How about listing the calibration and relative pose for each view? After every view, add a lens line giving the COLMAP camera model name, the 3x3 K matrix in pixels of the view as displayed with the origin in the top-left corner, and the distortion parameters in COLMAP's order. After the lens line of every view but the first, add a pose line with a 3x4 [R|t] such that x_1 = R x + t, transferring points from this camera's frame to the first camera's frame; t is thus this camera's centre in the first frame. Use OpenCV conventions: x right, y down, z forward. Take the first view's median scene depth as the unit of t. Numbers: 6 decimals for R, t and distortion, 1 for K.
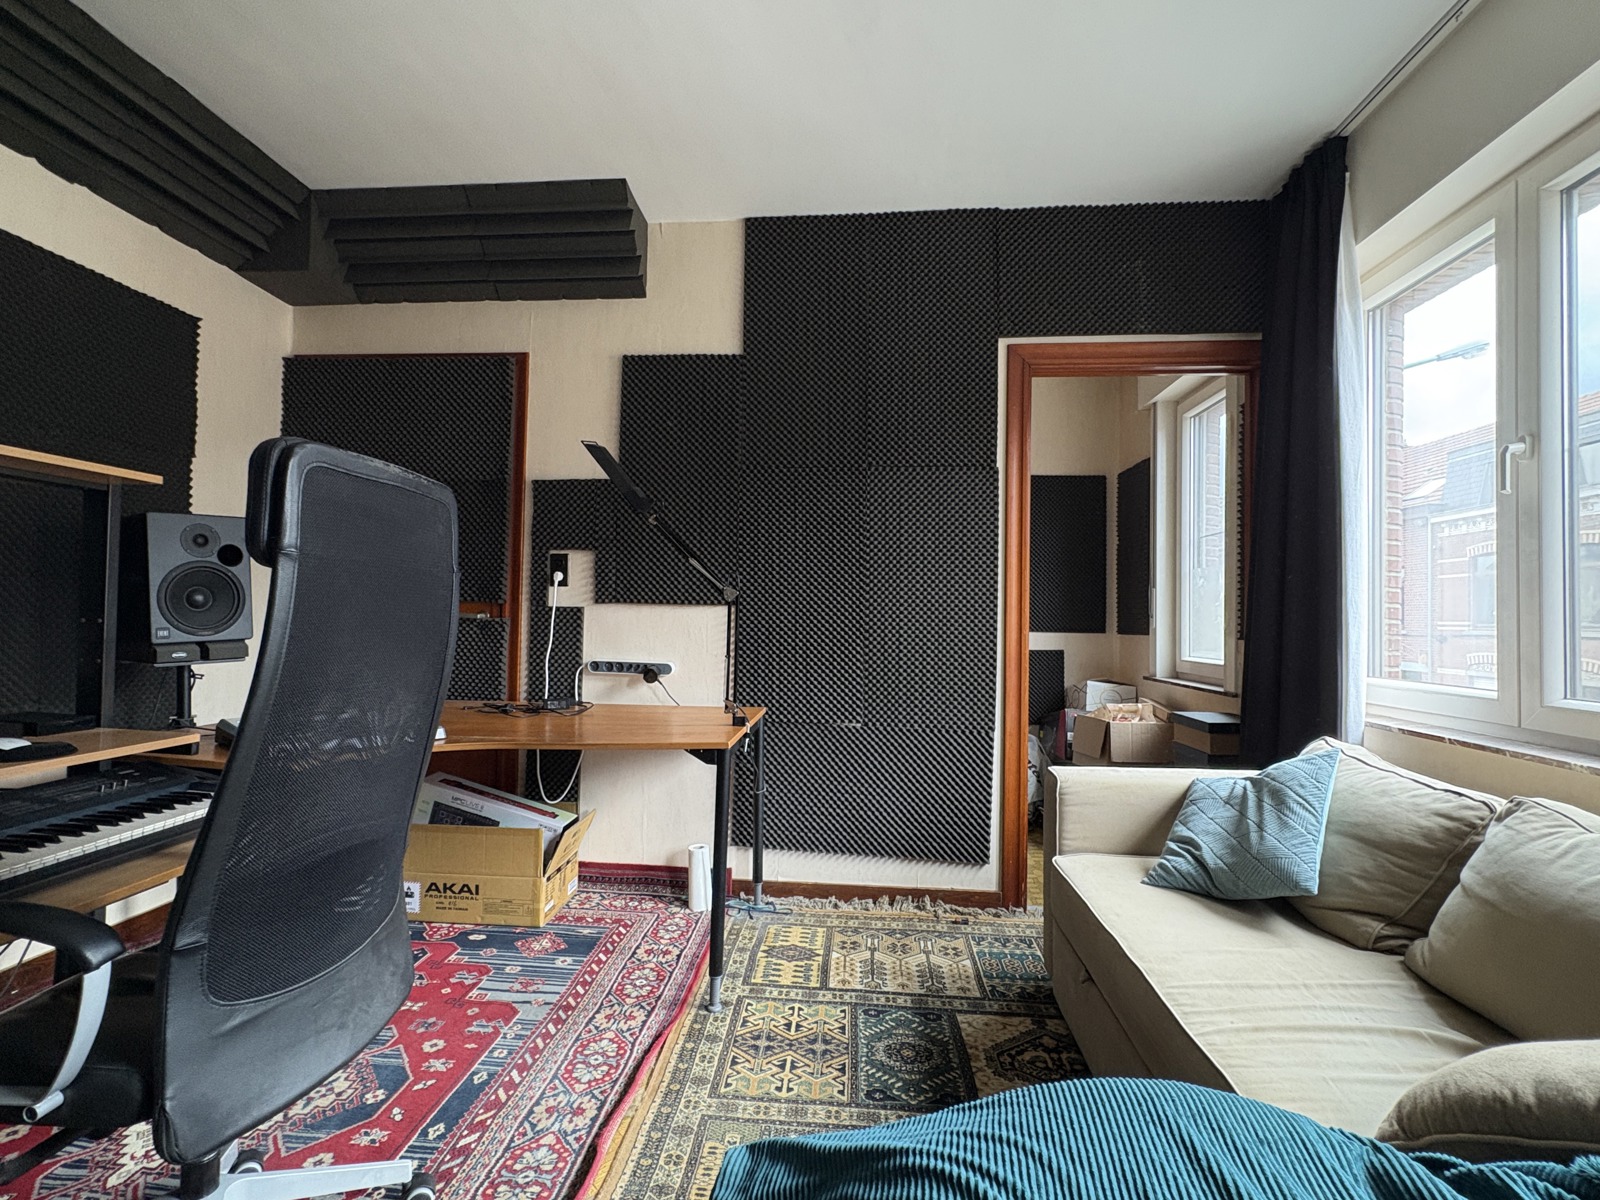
lens RADIAL K [[754.4, 0, 800.0], [0, 754.4, 600.0], [0, 0, 1]] dist [-0.000875, 0.000141]
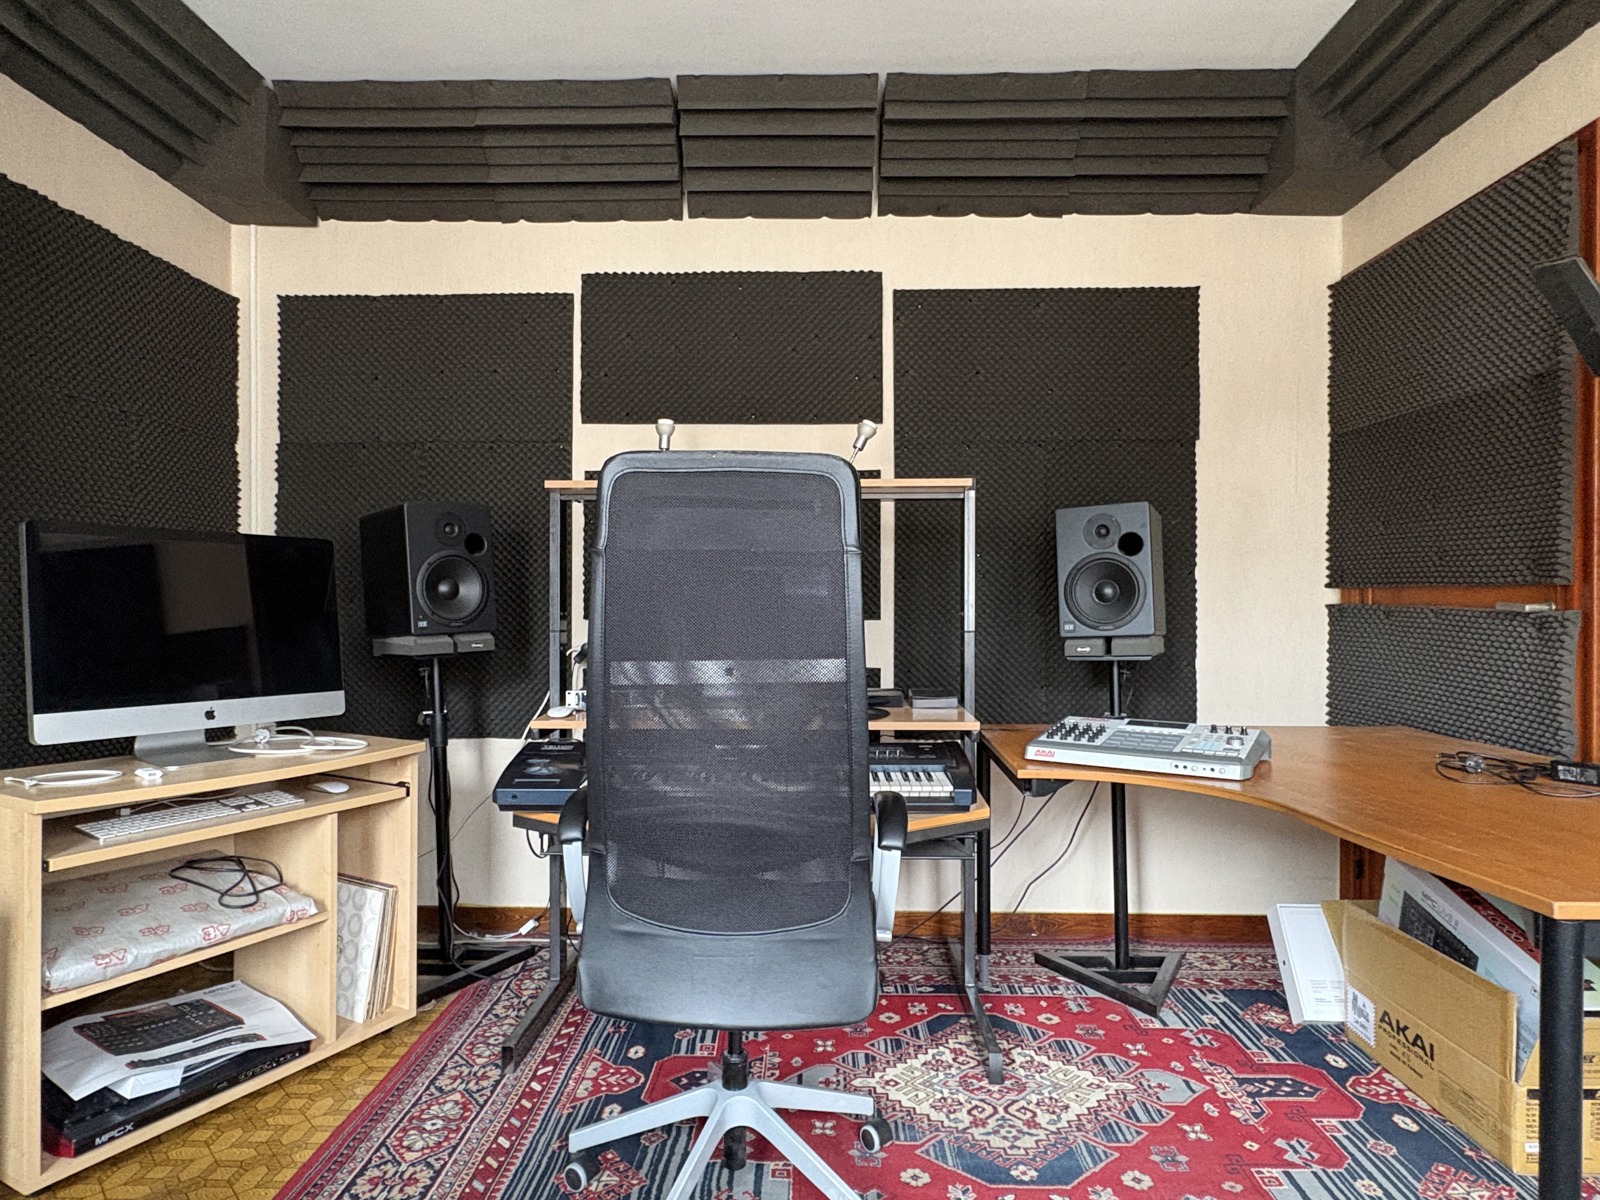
lens RADIAL K [[934.8, 0, 800.0], [0, 934.8, 600.0], [0, 0, 1]] dist [0.021875, -0.003929]
pose [[0.073925, -0.018729, -0.997088, 0.322478], [0.023186, 0.999586, -0.017057, 0.017161], [0.996994, -0.021858, 0.074328, 0.451914]]
